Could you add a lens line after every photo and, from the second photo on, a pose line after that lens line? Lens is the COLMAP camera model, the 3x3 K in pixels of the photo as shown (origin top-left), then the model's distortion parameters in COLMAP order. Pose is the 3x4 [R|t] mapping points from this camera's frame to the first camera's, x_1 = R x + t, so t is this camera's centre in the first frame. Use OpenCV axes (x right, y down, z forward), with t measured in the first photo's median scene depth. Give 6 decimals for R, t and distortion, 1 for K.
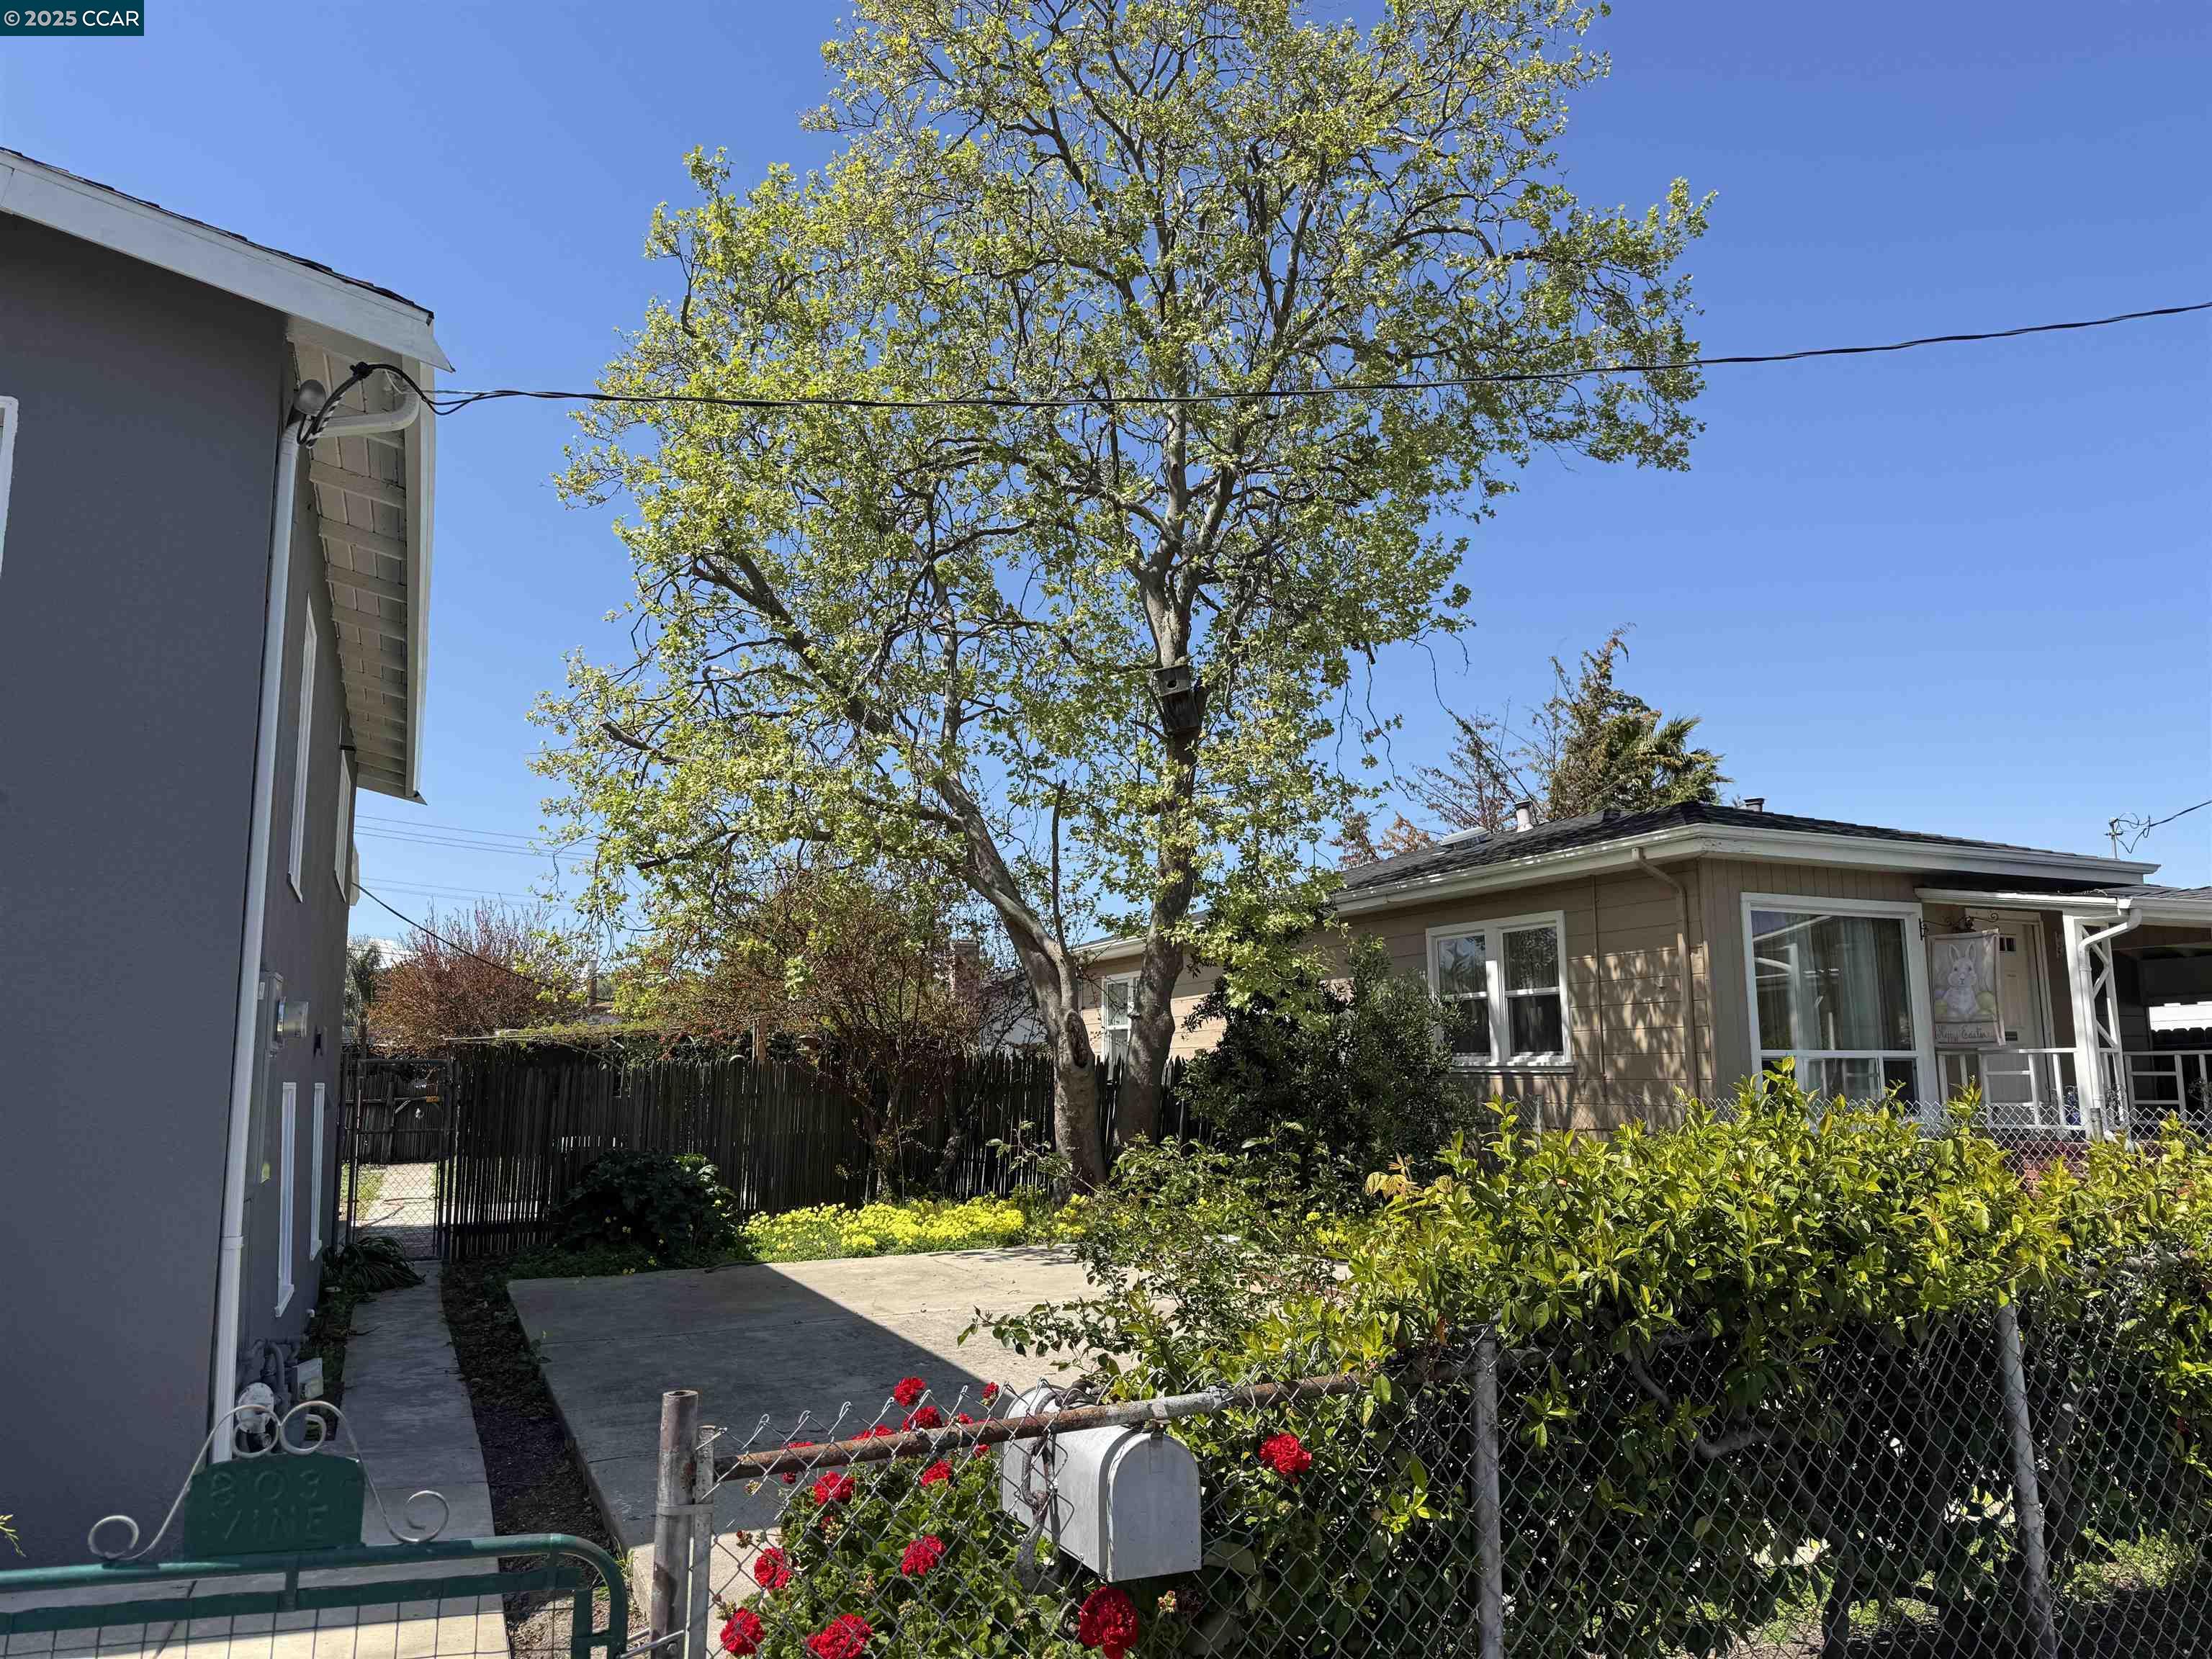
lens RADIAL K [[1575.1, 0, 1107.1], [0, 1575.1, 841.4], [0, 0, 1]] dist [0.055396, -0.054004]
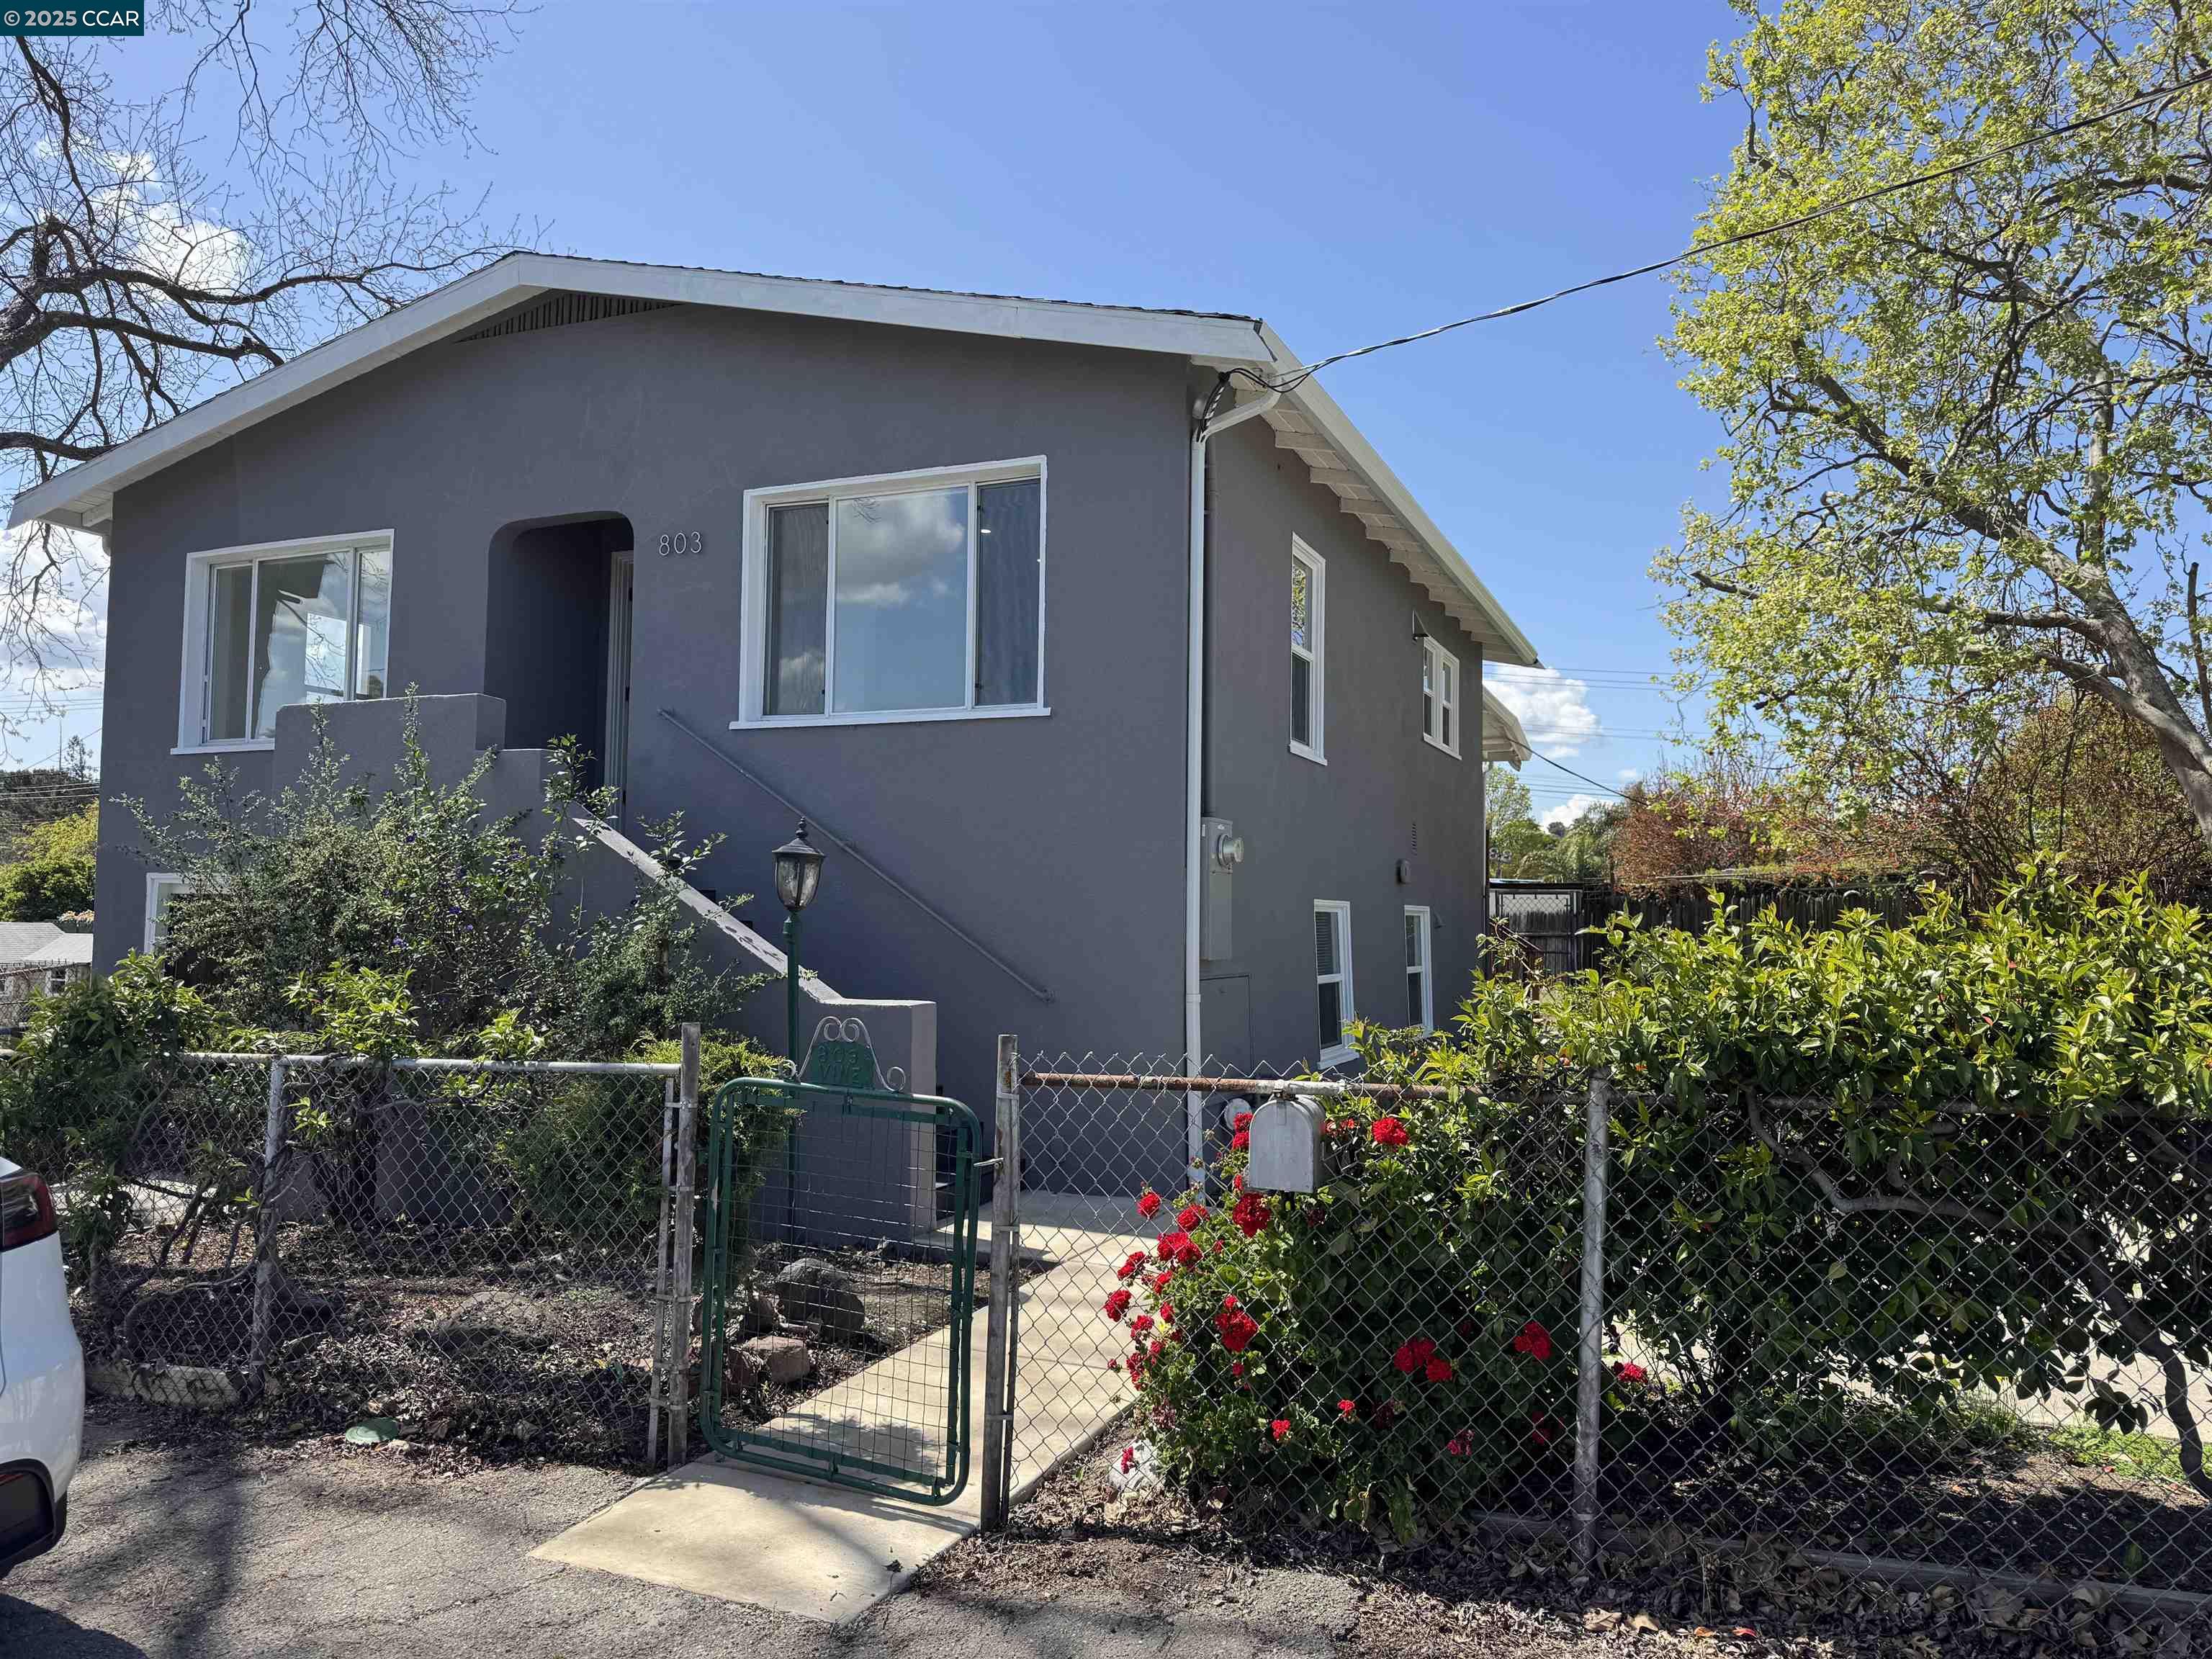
lens RADIAL K [[1575.1, 0, 1096.6], [0, 1575.1, 825.4], [0, 0, 1]] dist [0.055396, -0.054004]
pose [[0.698869, -0.023462, -0.714865, 0.163525], [0.086592, 0.994886, 0.052002, 0.003354], [0.709989, -0.098245, 0.697326, -0.025040]]
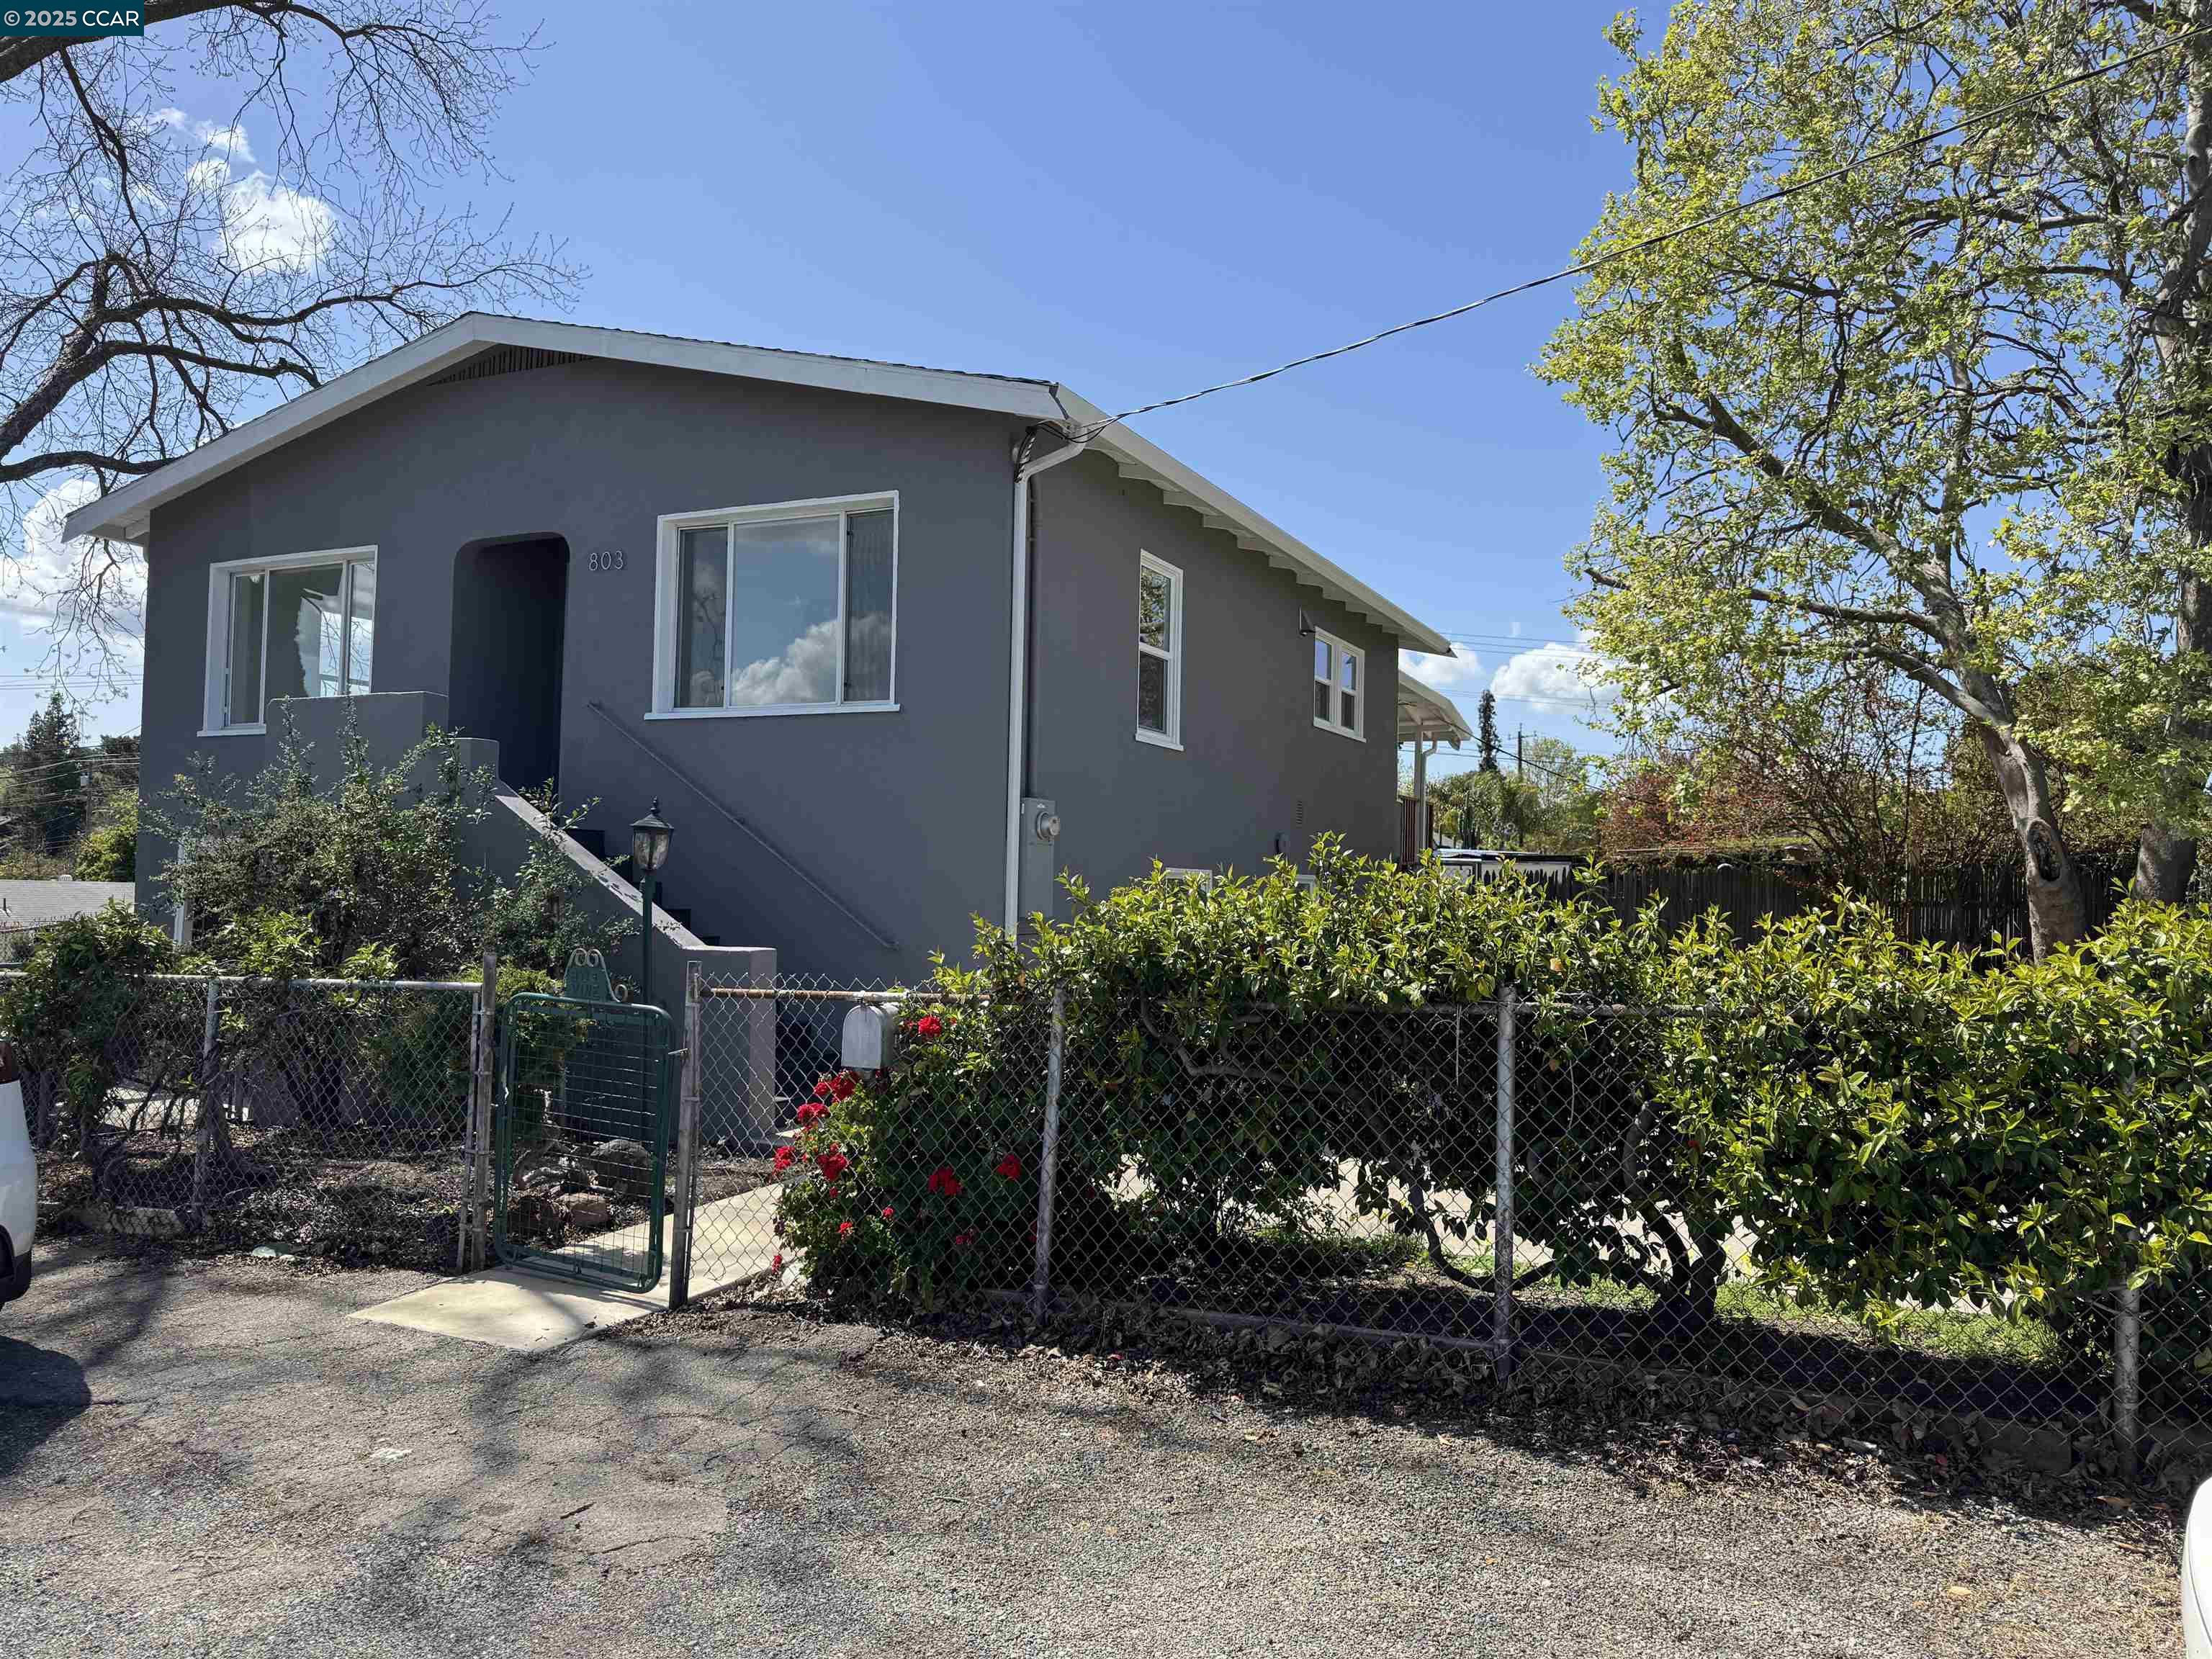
lens RADIAL K [[1575.1, 0, 1089.3], [0, 1575.1, 819.6], [0, 0, 1]] dist [0.055396, -0.054004]
pose [[0.662709, -0.008034, -0.748834, 0.305275], [0.083677, 0.994475, 0.063384, 0.002428], [0.744187, -0.104665, 0.659720, -0.026014]]
